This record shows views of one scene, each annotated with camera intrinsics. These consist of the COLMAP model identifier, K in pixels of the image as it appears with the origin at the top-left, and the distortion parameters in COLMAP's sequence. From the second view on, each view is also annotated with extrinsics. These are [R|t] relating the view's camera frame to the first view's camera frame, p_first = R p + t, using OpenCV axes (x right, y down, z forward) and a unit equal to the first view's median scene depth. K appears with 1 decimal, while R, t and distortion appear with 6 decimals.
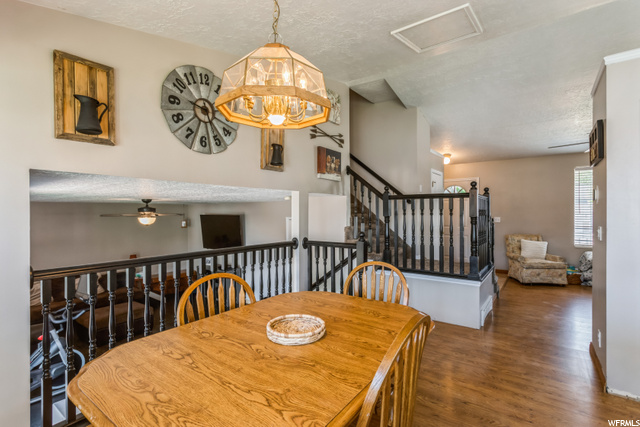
lens RADIAL K [[302.8, 0, 319.5], [0, 302.8, 212.5], [0, 0, 1]] dist [0.000130, 0.000515]
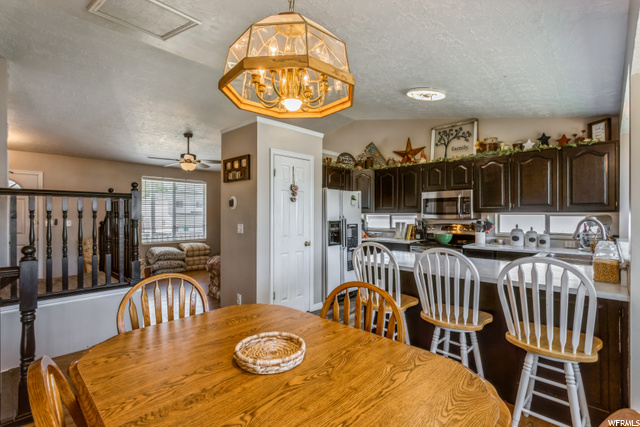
lens RADIAL K [[302.8, 0, 319.0], [0, 302.8, 212.9], [0, 0, 1]] dist [0.000130, 0.000515]
pose [[0.129805, 0.007434, 0.991512, -0.321588], [0.000945, 0.999971, -0.007621, 0.001635], [-0.991539, 0.001926, 0.129794, 0.269895]]
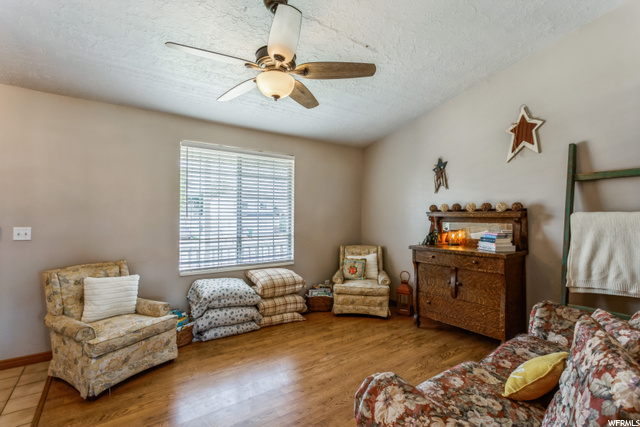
lens RADIAL K [[302.8, 0, 318.9], [0, 302.8, 212.6], [0, 0, 1]] dist [0.000130, 0.000515]
pose [[0.313876, 0.010122, 0.949410, 0.549648], [-0.005029, 0.999947, -0.008998, -0.005962], [-0.949451, -0.001950, 0.313910, 0.835635]]
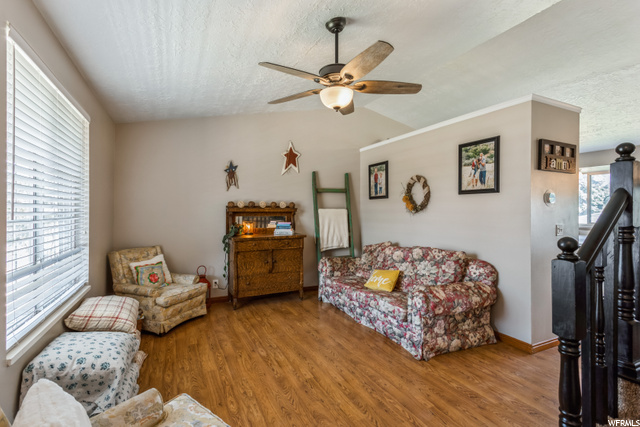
lens RADIAL K [[302.8, 0, 319.2], [0, 302.8, 211.1], [0, 0, 1]] dist [0.000130, 0.000515]
pose [[-0.885354, -0.000313, 0.464918, 0.782129], [-0.001099, 0.999998, -0.001419, -0.004740], [-0.464917, -0.001768, -0.885353, 1.628600]]
